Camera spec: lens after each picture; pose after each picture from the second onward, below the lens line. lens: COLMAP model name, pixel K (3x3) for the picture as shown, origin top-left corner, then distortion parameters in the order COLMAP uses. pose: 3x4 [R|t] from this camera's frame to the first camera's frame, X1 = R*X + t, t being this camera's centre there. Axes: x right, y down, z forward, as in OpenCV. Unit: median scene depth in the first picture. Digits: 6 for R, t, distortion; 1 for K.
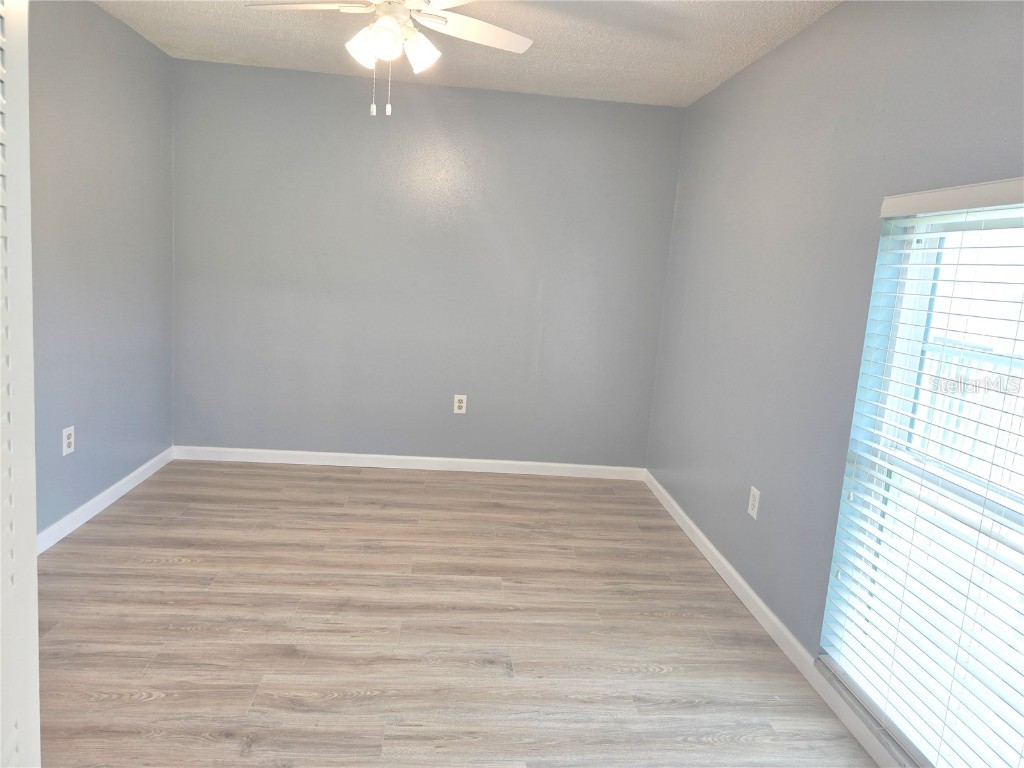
lens RADIAL K [[685.9, 0, 513.5], [0, 685.9, 385.4], [0, 0, 1]] dist [0.083896, -0.089011]
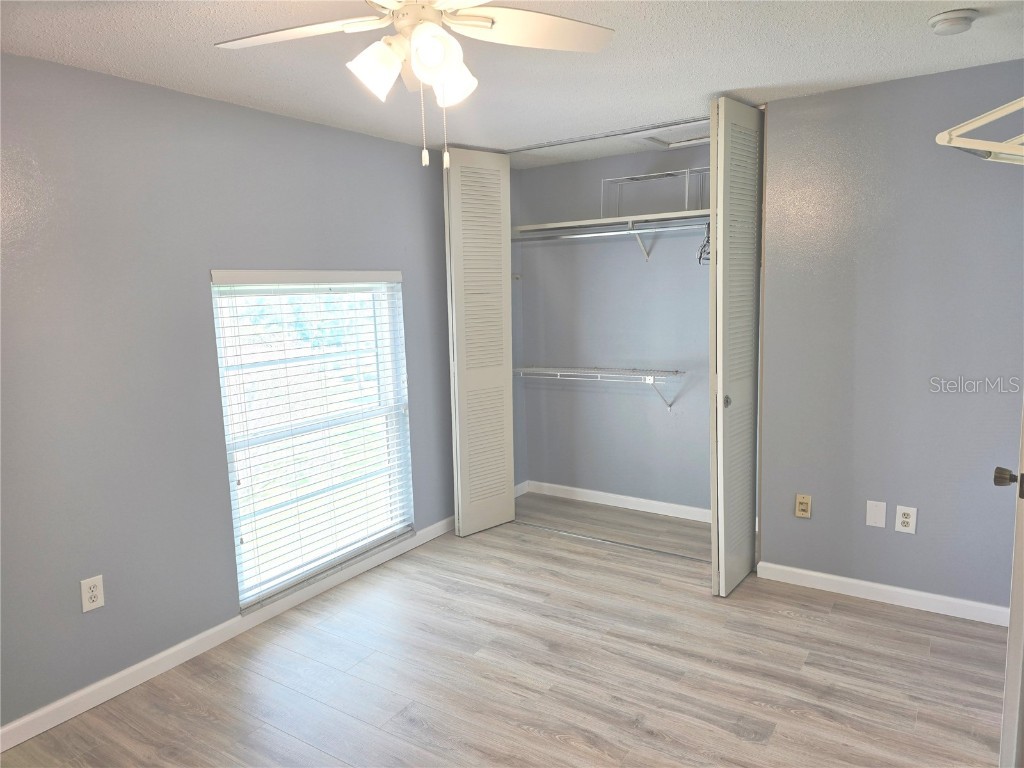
lens RADIAL K [[674.9, 0, 512.0], [0, 674.9, 384.0], [0, 0, 1]] dist [-0.002821, -0.023611]
pose [[-0.790350, -0.126724, 0.599406, -0.540522], [0.088322, 0.944586, 0.316158, -0.298798], [-0.606255, 0.302816, -0.735362, 1.171661]]
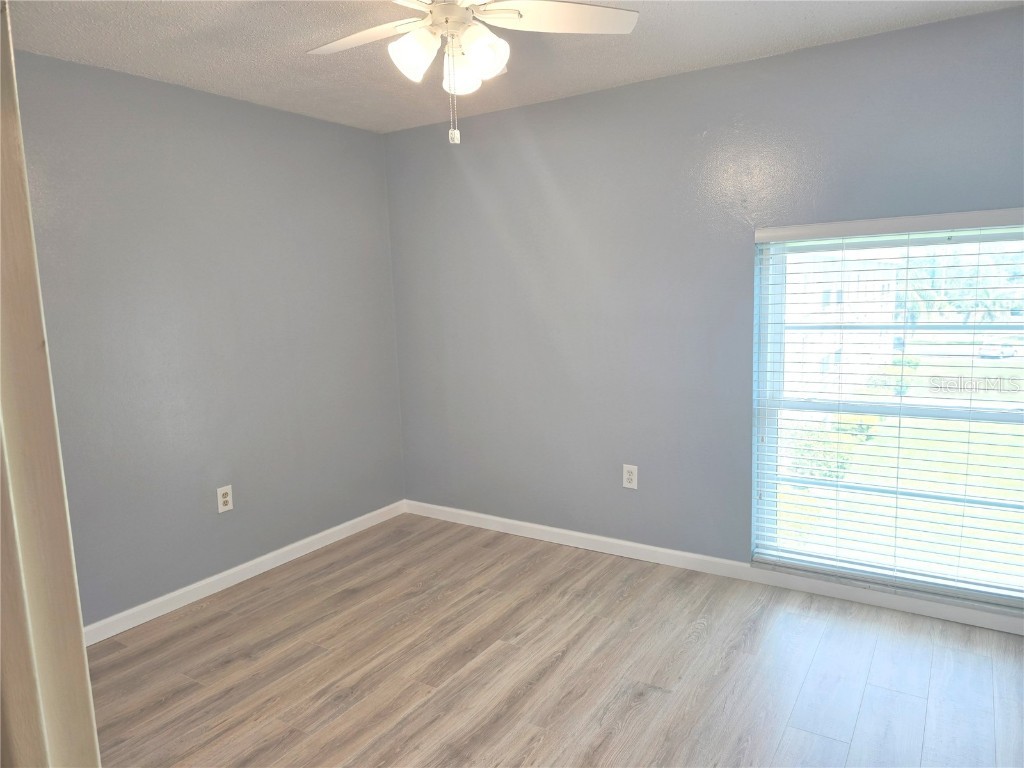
lens RADIAL K [[685.9, 0, 513.5], [0, 685.9, 385.4], [0, 0, 1]] dist [0.083896, -0.089011]
pose [[0.605889, -0.203723, 0.769023, -0.653921], [0.220228, 0.971830, 0.083939, -0.130388], [-0.764460, 0.118503, 0.633686, 0.347938]]
